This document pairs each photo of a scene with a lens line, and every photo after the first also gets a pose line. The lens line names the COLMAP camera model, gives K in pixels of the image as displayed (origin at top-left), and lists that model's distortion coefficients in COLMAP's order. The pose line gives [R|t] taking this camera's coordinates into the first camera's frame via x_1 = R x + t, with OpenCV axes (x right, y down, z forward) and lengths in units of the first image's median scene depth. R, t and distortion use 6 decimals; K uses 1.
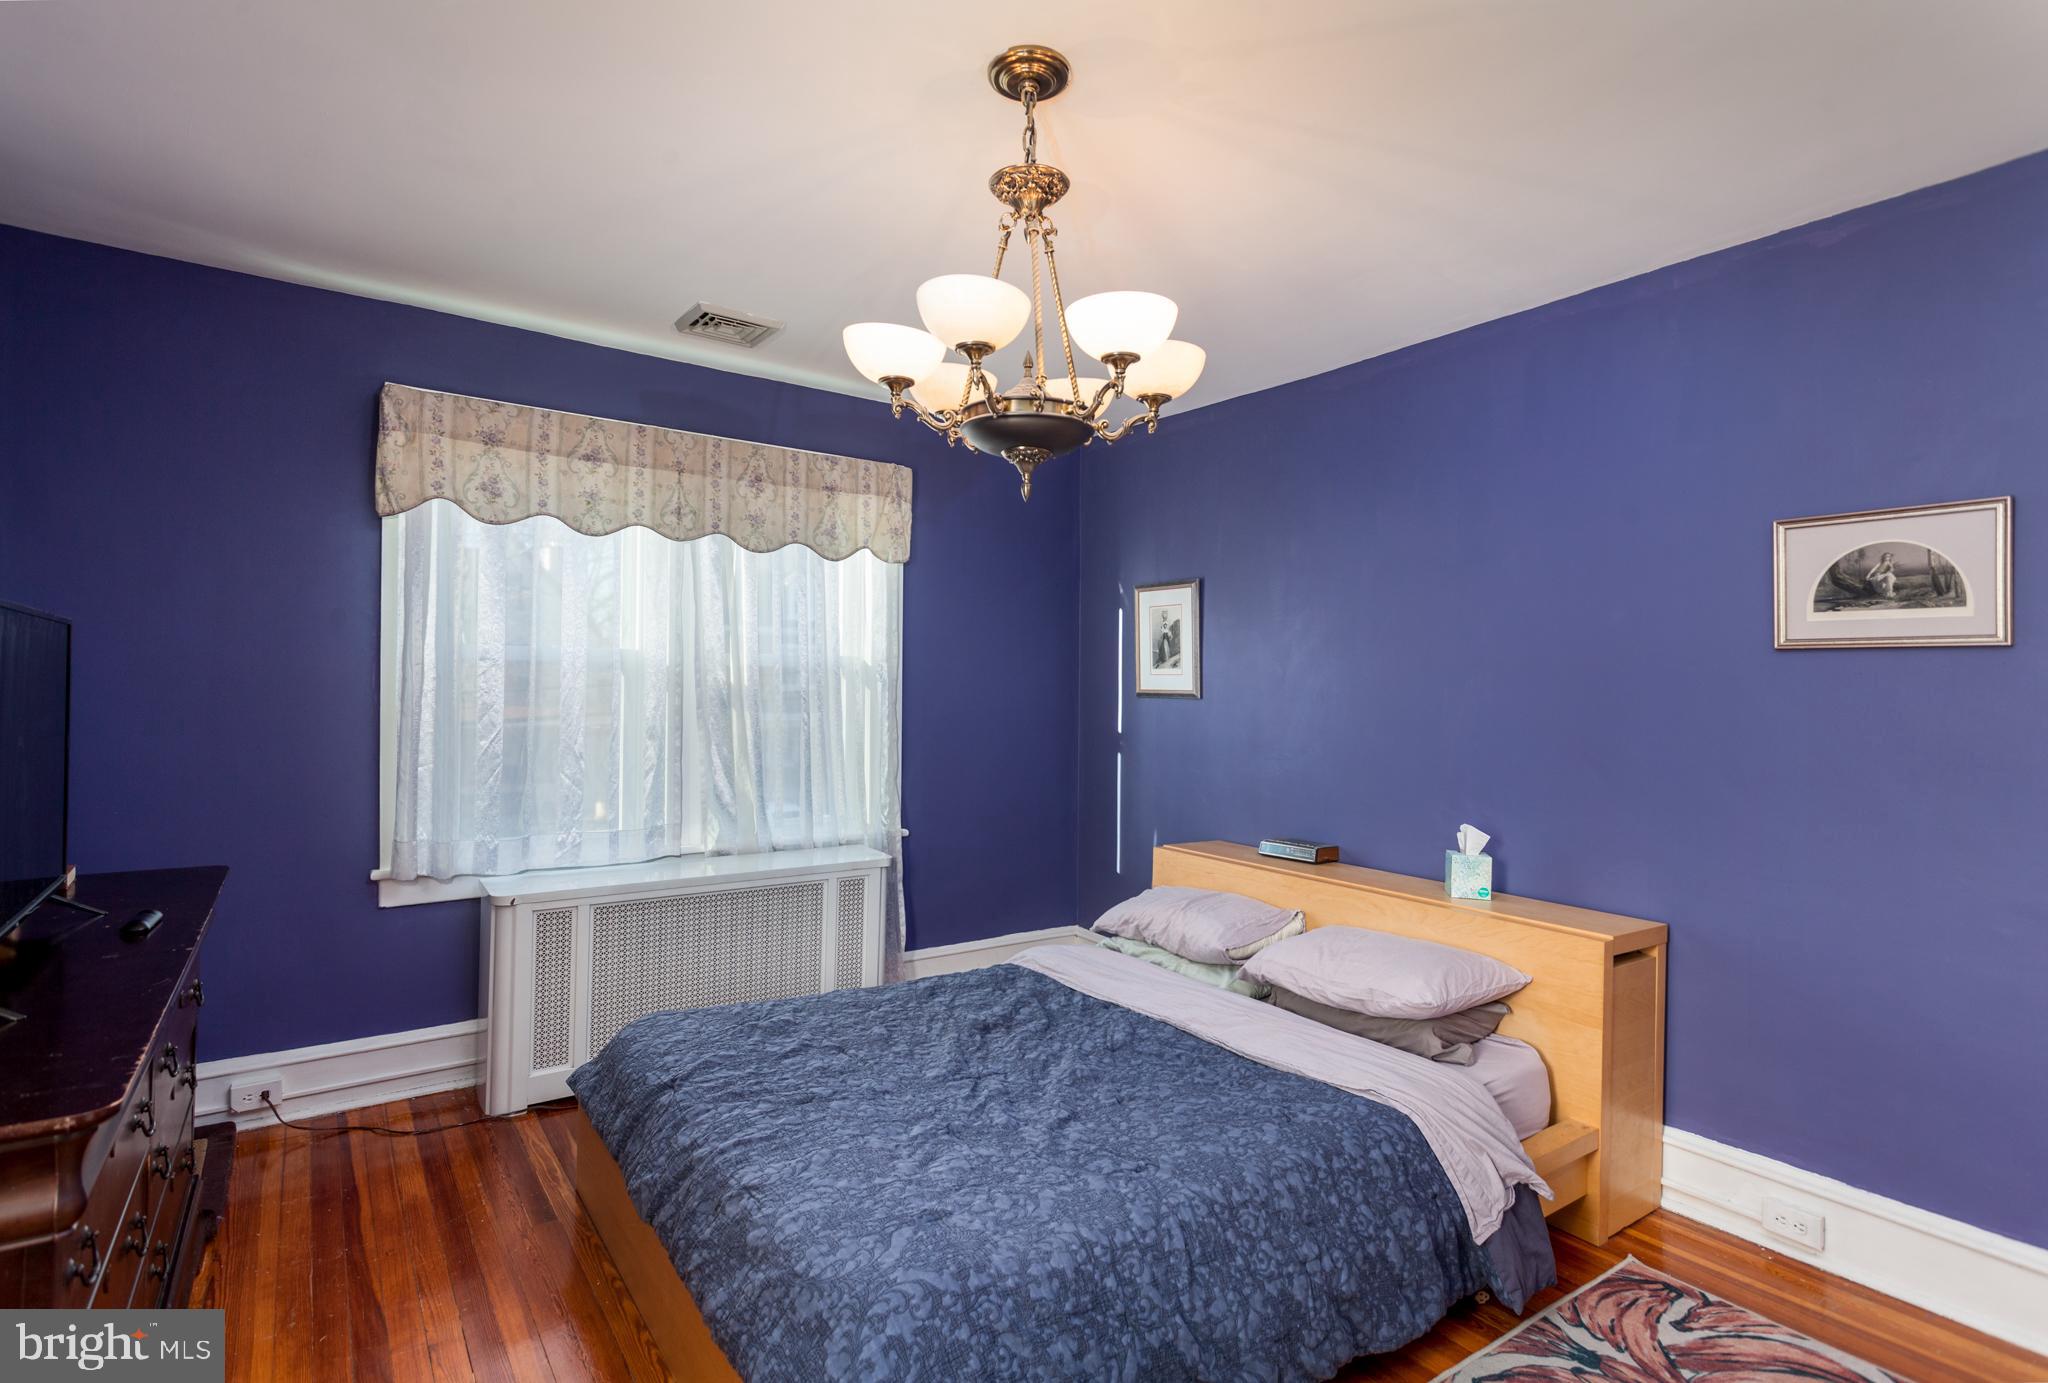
lens RADIAL K [[1019.0, 0, 1021.5], [0, 1019.0, 683.4], [0, 0, 1]] dist [0.001659, 0.000700]
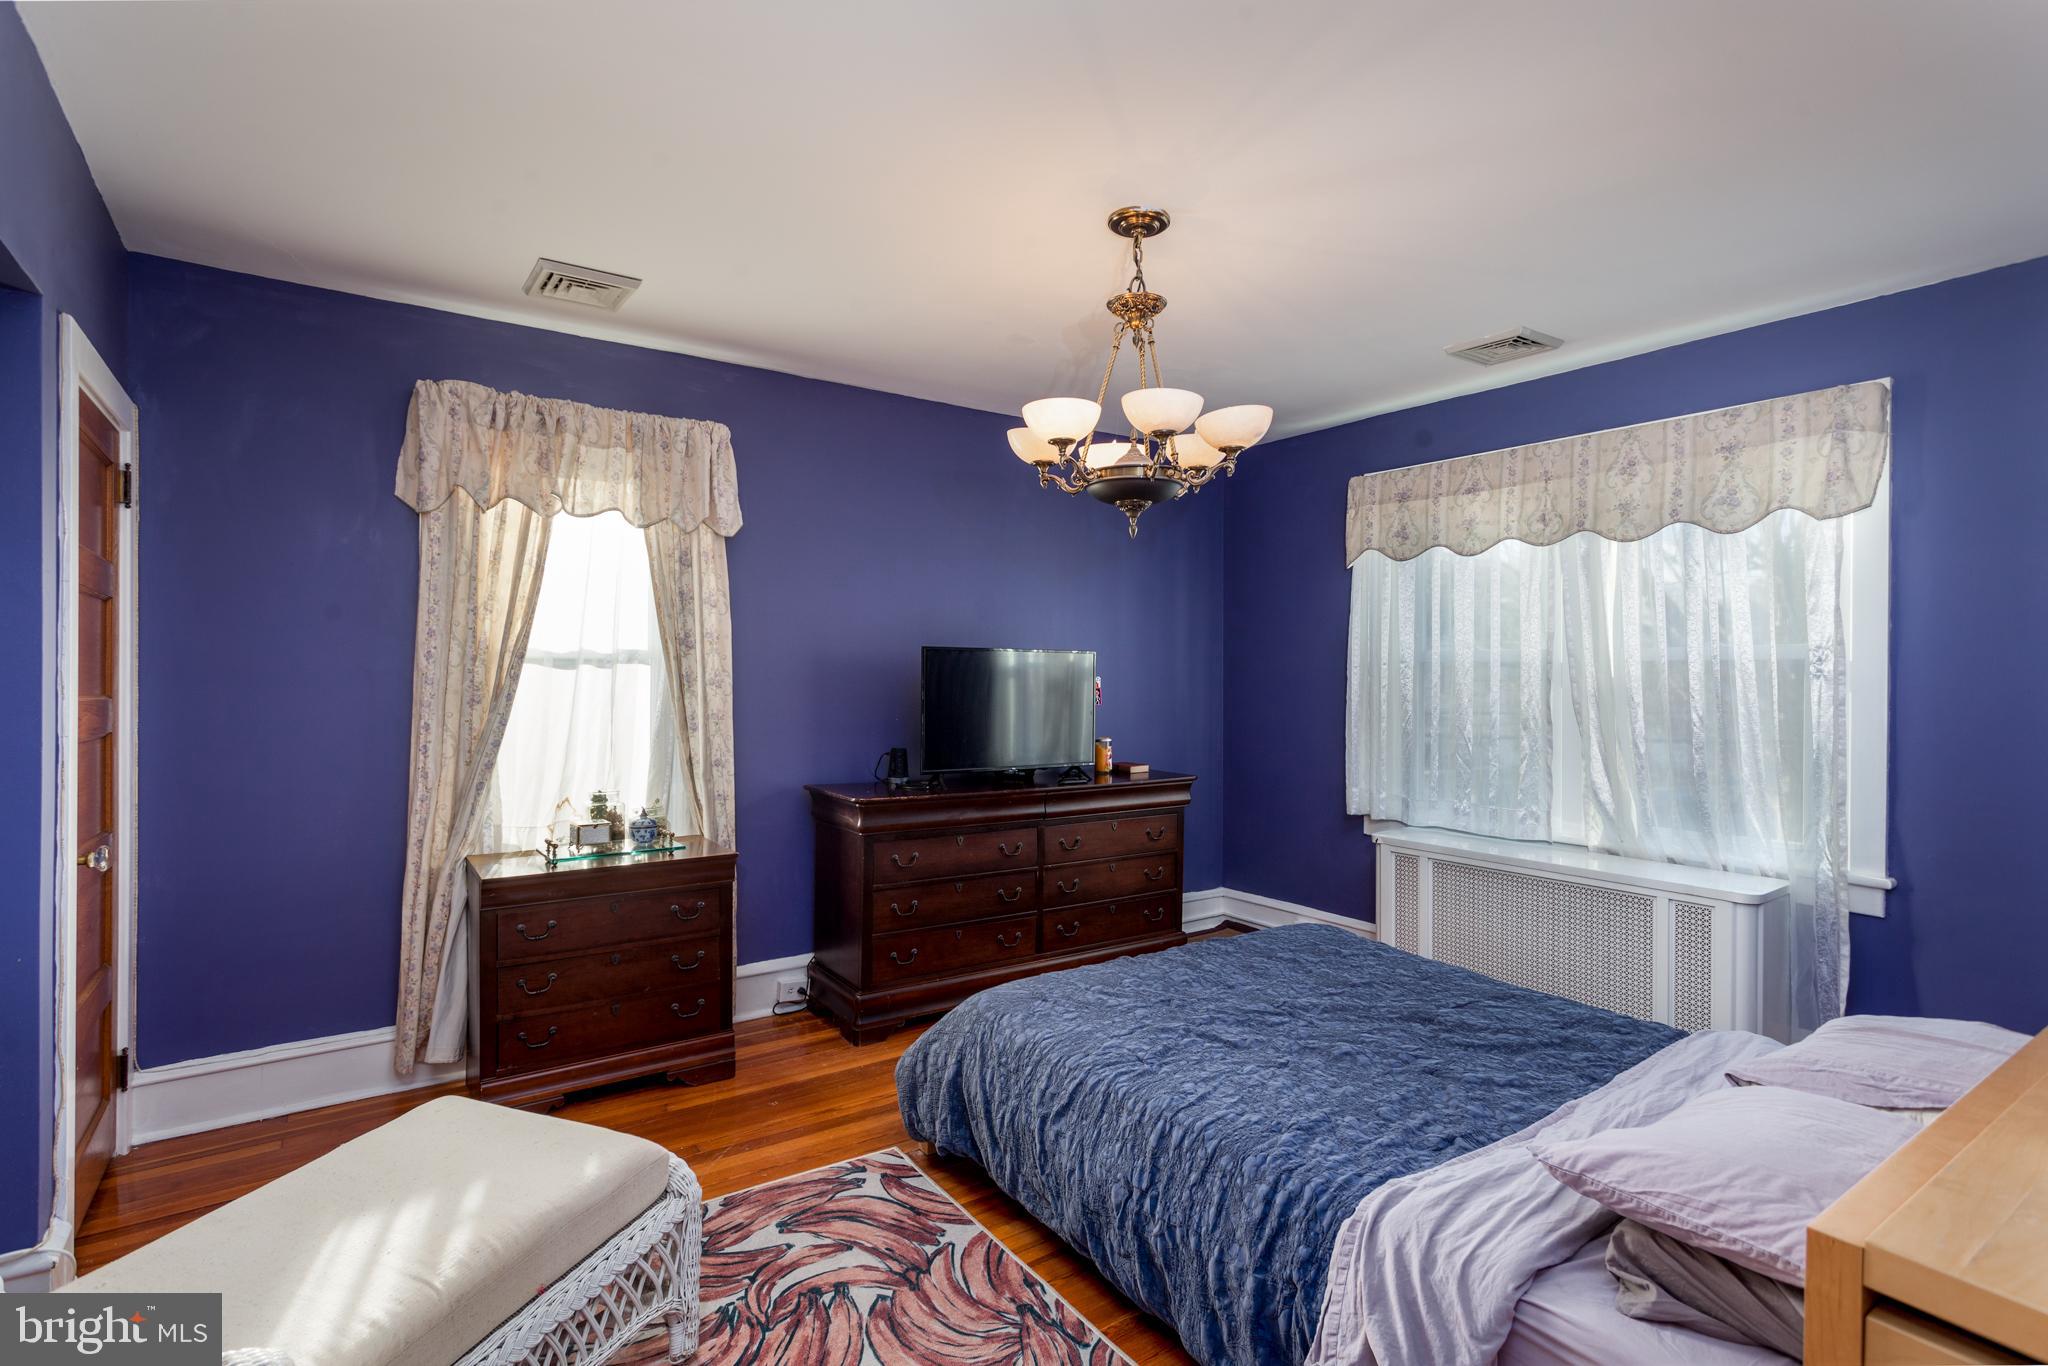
lens RADIAL K [[992.1, 0, 1022.3], [0, 992.1, 677.8], [0, 0, 1]] dist [0.001159, 0.000107]
pose [[-0.025976, -0.007576, -0.999634, 0.751303], [-0.002596, 0.999968, -0.007511, 0.009259], [0.999659, 0.002400, -0.025995, 0.498318]]
